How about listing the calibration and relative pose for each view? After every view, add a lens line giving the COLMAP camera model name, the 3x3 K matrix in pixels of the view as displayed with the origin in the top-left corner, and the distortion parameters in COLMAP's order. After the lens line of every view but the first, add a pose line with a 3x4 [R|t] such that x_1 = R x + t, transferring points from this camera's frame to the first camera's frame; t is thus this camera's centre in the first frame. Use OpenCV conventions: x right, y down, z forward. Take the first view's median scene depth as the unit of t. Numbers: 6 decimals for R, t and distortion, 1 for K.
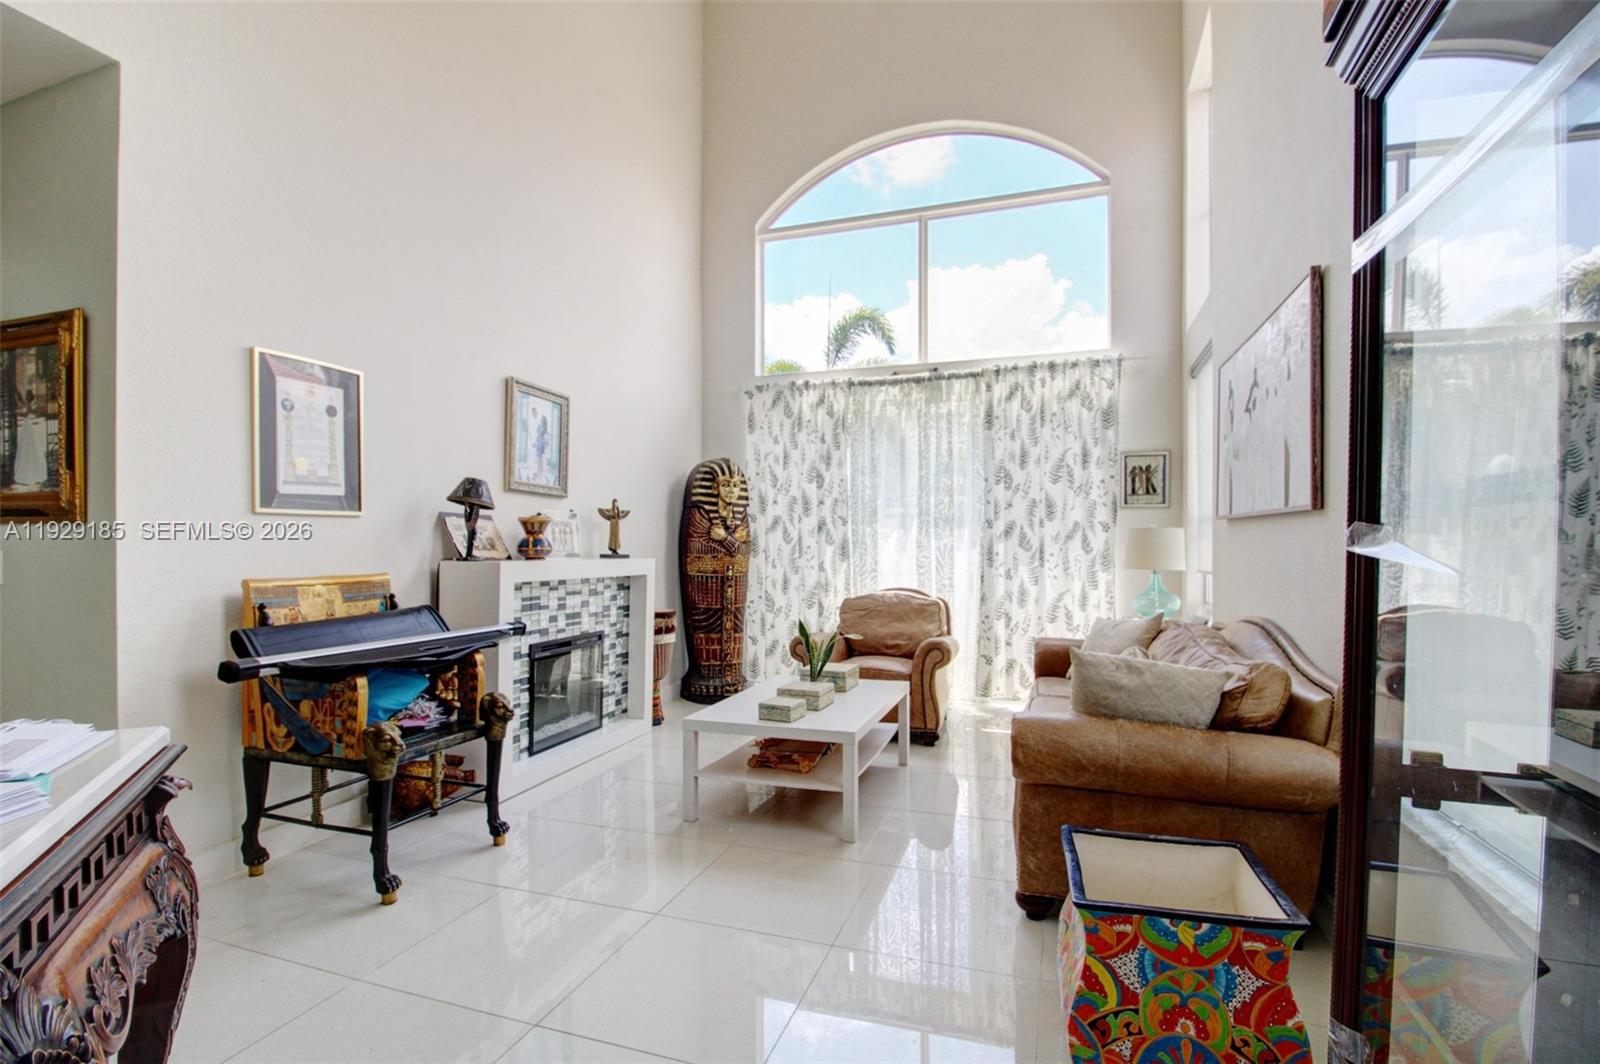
lens RADIAL K [[754.0, 0, 804.0], [0, 754.0, 526.7], [0, 0, 1]] dist [-0.002690, -0.000433]
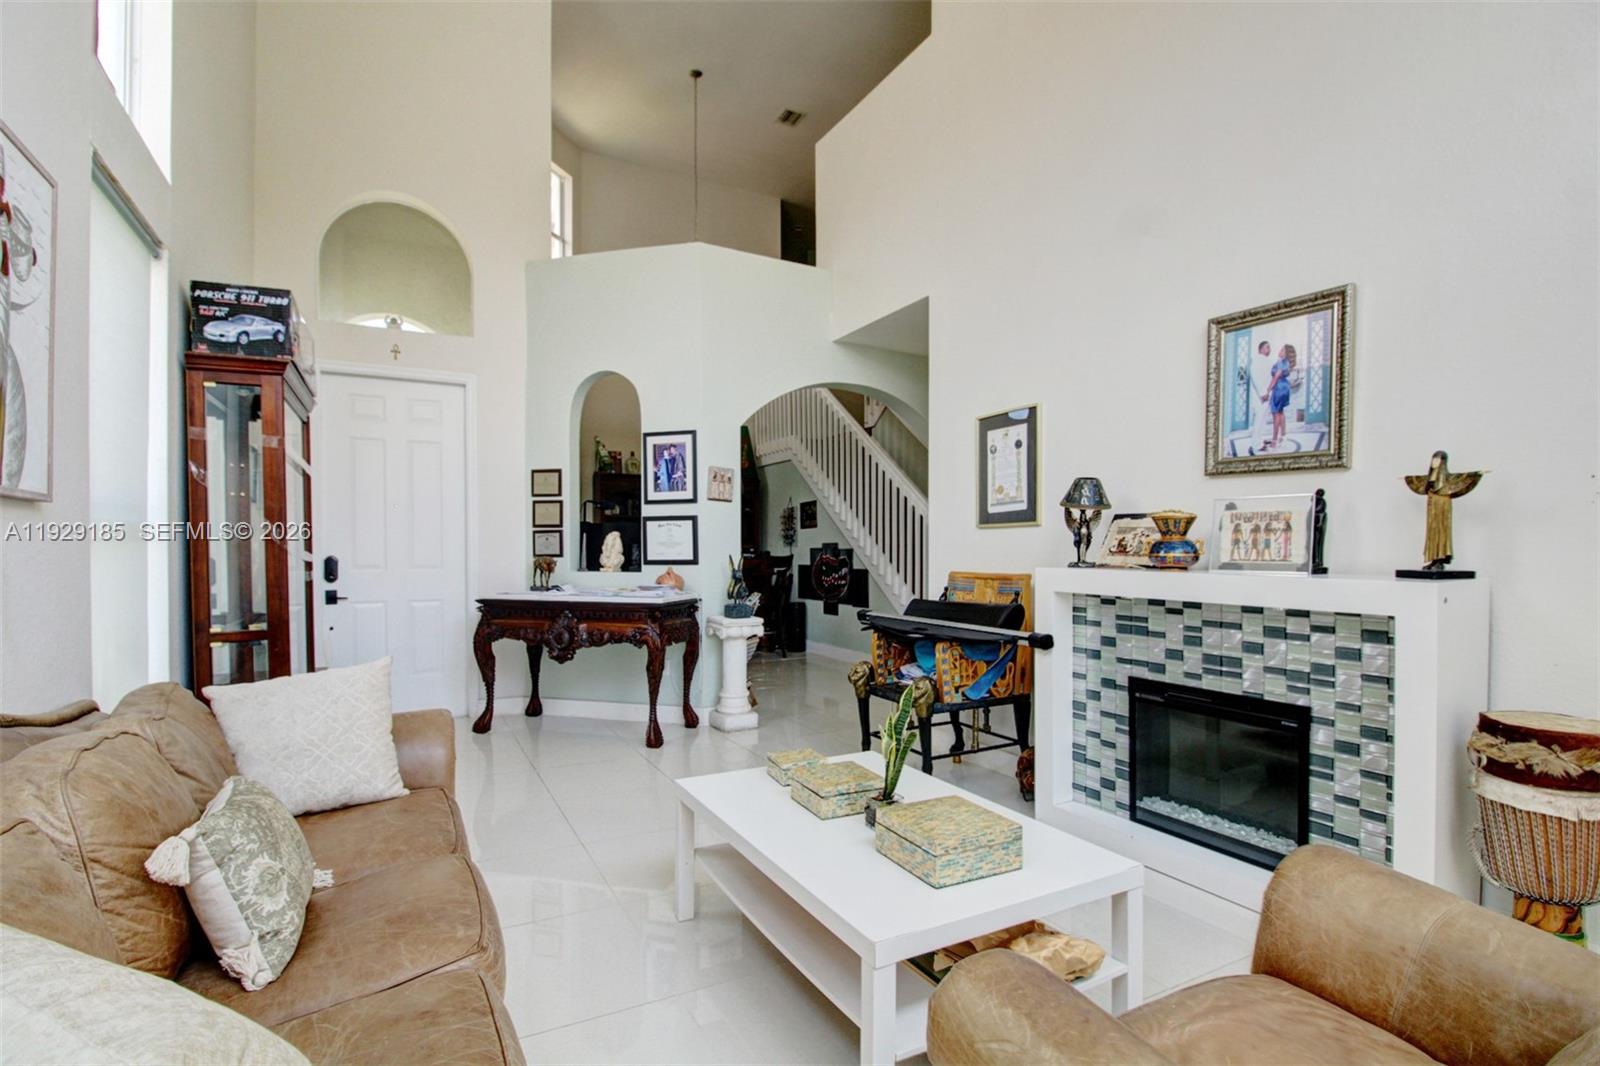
lens RADIAL K [[754.0, 0, 804.0], [0, 754.0, 527.7], [0, 0, 1]] dist [-0.002690, -0.000433]
pose [[-0.679224, -0.018564, -0.733696, 0.419062], [0.018548, 0.998927, -0.042447, 0.026640], [0.733696, -0.042439, -0.678151, 1.210989]]
